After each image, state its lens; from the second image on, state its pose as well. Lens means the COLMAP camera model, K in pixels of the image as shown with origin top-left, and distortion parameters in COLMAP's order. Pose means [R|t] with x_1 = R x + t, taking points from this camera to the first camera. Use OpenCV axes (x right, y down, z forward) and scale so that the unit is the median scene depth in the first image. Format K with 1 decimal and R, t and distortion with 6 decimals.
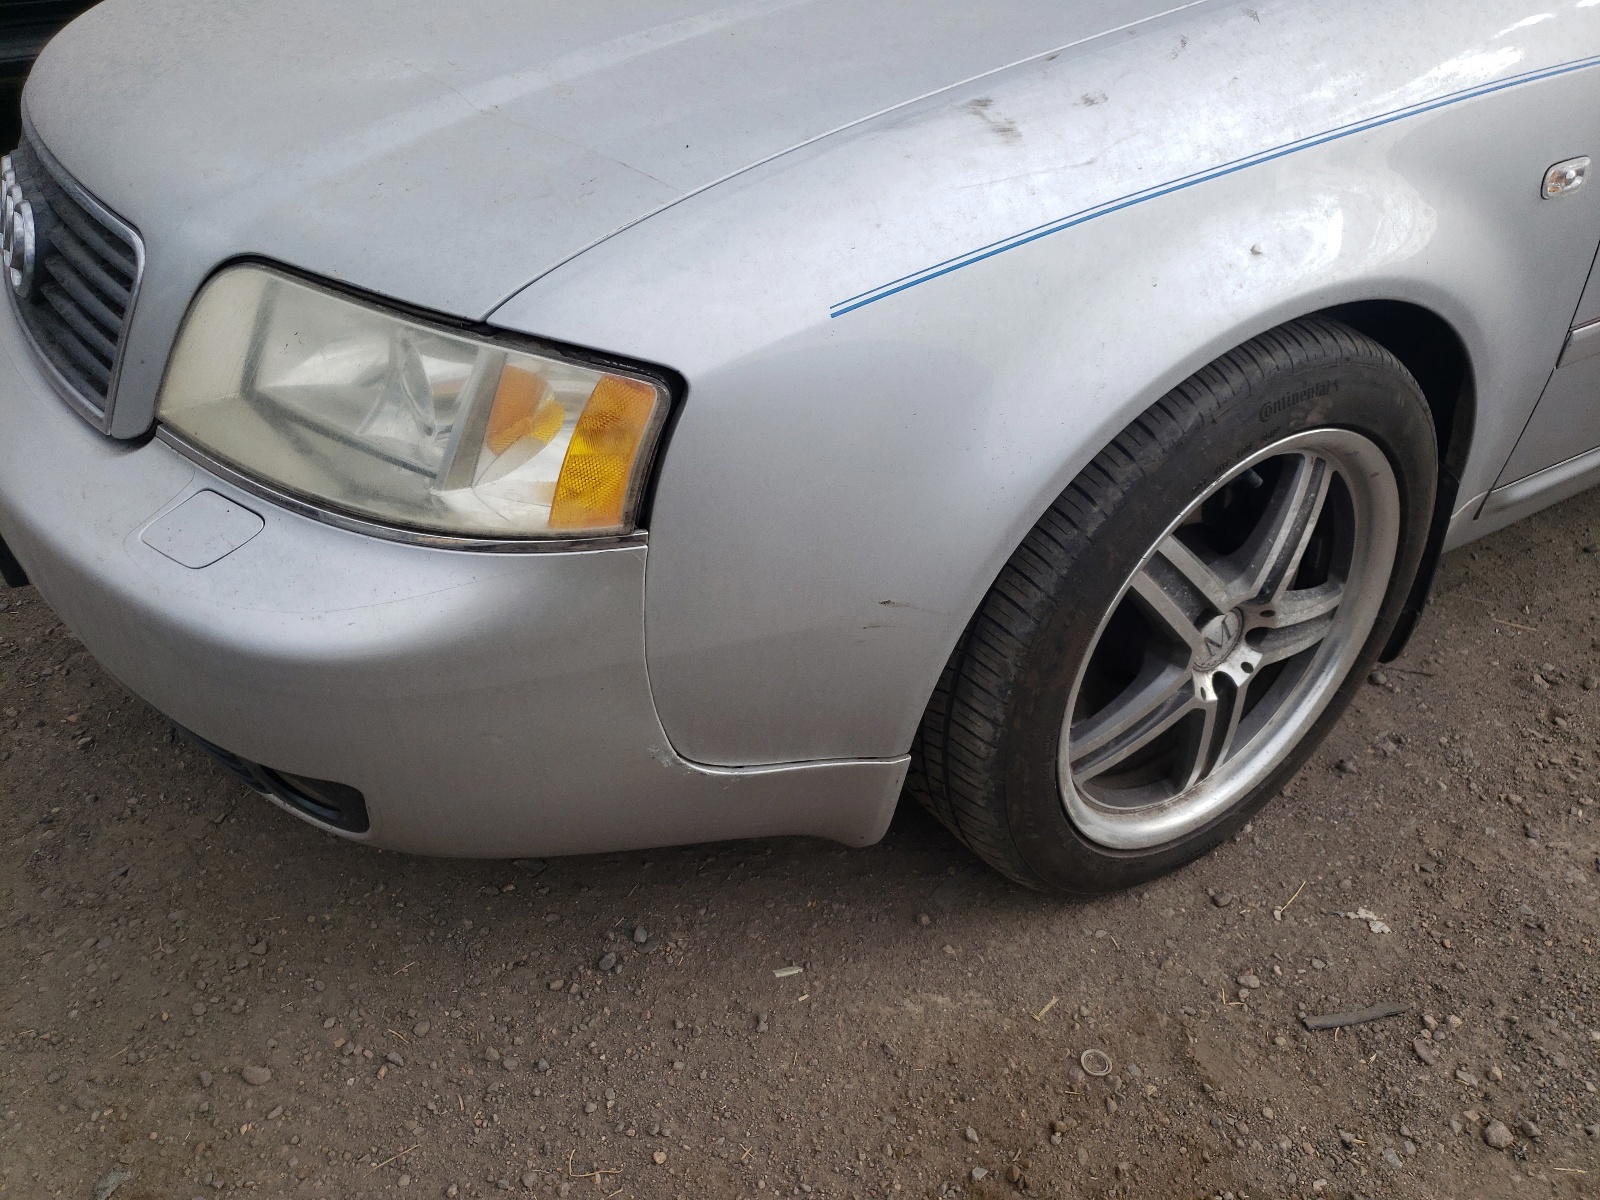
lens RADIAL K [[1228.3, 0, 802.7], [0, 1228.3, 586.6], [0, 0, 1]] dist [-0.013101, 0.043210]
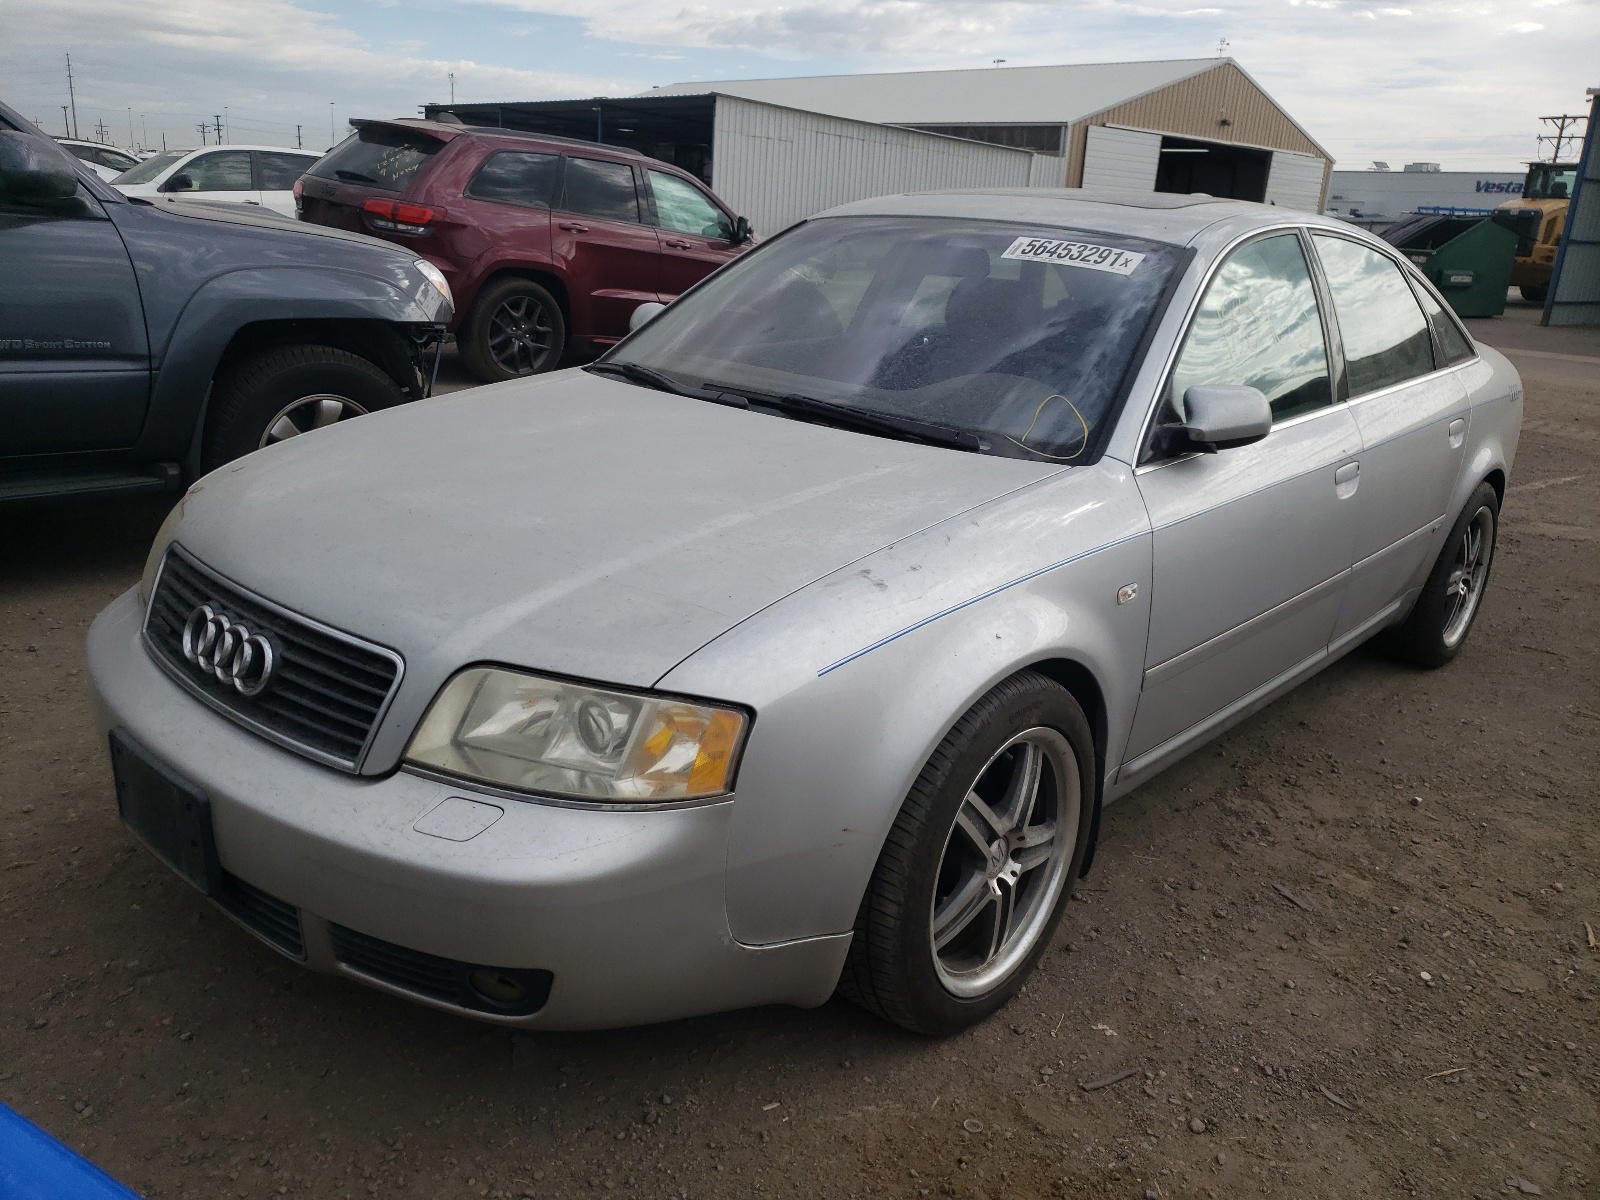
lens RADIAL K [[1228.3, 0, 802.7], [0, 1228.3, 586.6], [0, 0, 1]] dist [-0.013101, 0.043210]
pose [[0.957804, -0.025449, 0.286295, -0.401960], [0.110641, 0.951962, -0.285531, 0.145692], [-0.265275, 0.305158, 0.914608, -0.602078]]
